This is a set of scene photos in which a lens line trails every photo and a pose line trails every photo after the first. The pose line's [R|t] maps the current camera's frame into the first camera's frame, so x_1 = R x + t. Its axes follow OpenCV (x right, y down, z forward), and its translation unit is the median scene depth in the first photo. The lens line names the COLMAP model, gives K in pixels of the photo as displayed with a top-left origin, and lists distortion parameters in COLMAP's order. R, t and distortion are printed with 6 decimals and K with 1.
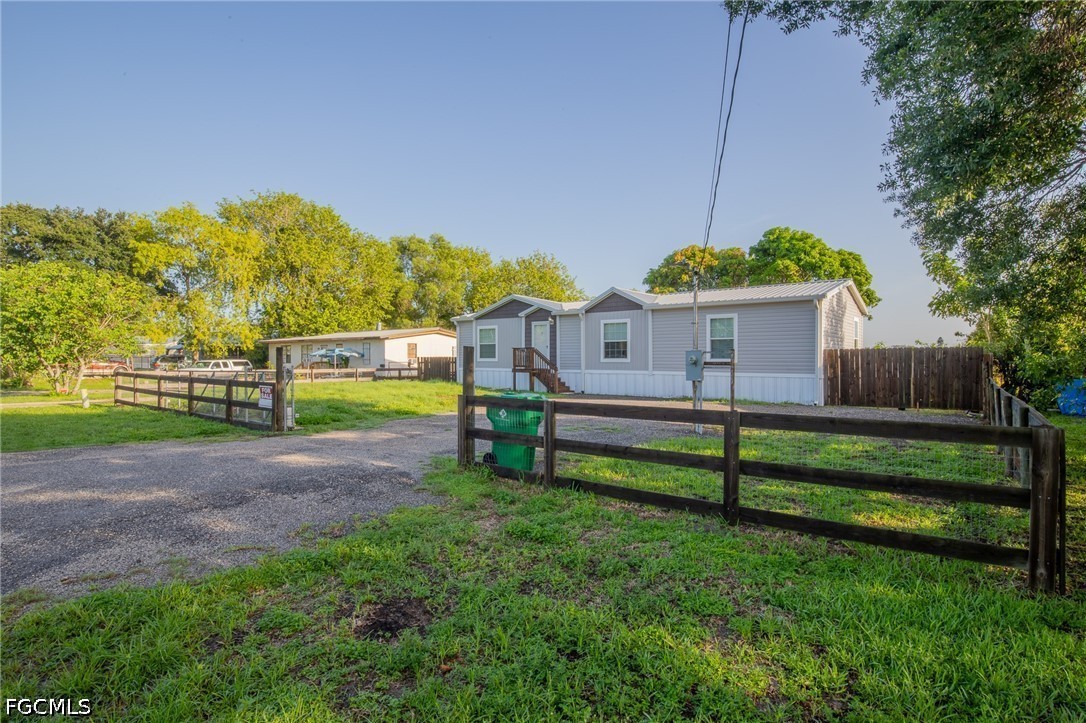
lens RADIAL K [[573.2, 0, 543.0], [0, 573.2, 361.5], [0, 0, 1]] dist [-0.000138, -0.000020]
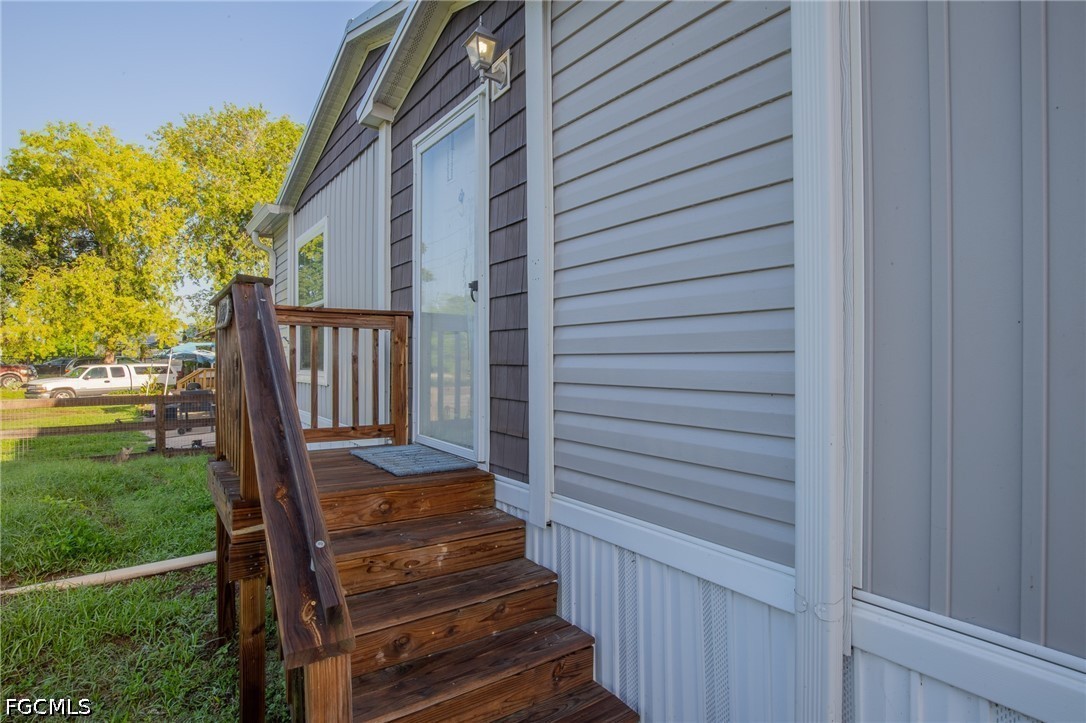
lens RADIAL K [[573.2, 0, 543.0], [0, 573.2, 361.5], [0, 0, 1]] dist [-0.000138, -0.000020]
pose [[0.970414, 0.002396, -0.241437, 0.038414], [-0.002947, 0.999994, -0.001919, -0.007427], [0.241431, 0.002574, 0.970415, 0.656341]]
